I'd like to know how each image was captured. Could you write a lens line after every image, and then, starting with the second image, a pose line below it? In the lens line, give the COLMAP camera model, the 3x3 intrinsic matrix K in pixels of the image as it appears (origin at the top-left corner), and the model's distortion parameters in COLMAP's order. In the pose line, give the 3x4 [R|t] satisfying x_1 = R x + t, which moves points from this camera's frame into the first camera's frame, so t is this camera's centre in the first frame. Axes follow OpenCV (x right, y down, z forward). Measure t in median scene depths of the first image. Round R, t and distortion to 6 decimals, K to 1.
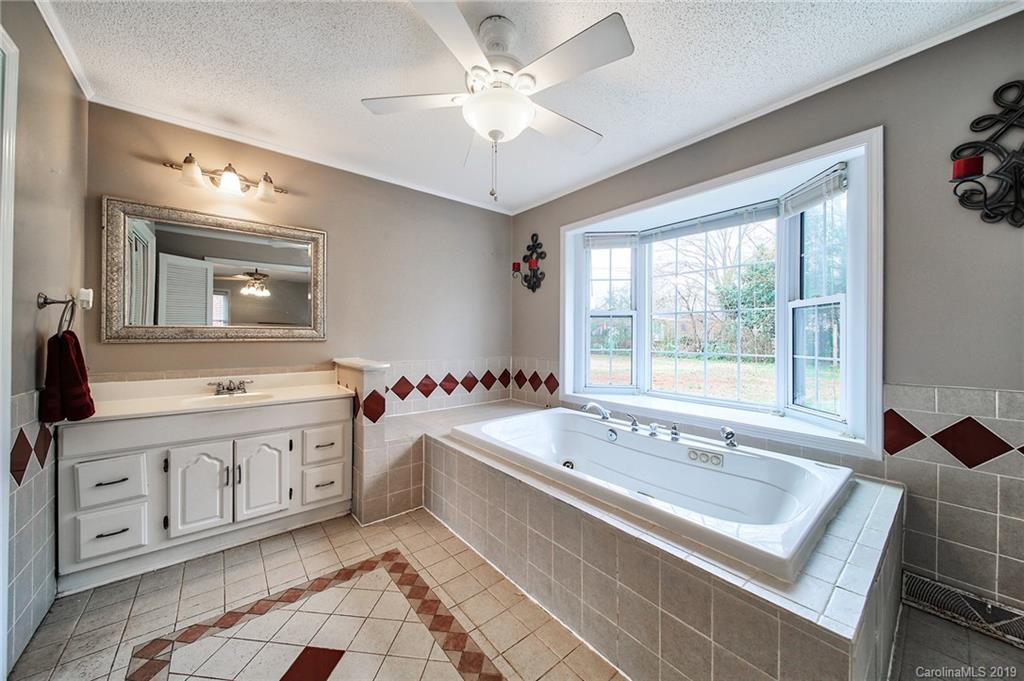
lens RADIAL K [[356.3, 0, 510.3], [0, 356.3, 337.3], [0, 0, 1]] dist [-0.000123, -0.000058]
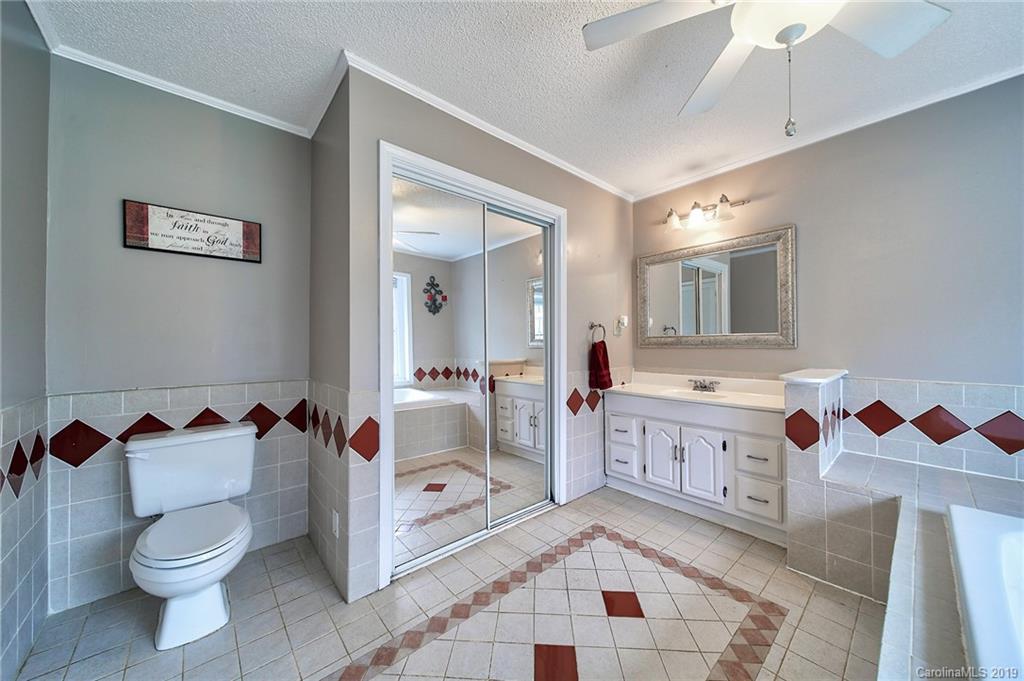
lens RADIAL K [[356.3, 0, 510.3], [0, 356.3, 337.3], [0, 0, 1]] dist [-0.000123, -0.000058]
pose [[0.044148, -0.016918, -0.998882, 0.461132], [0.005733, 0.999844, -0.016681, -0.005974], [0.999009, -0.004990, 0.044238, 0.349715]]
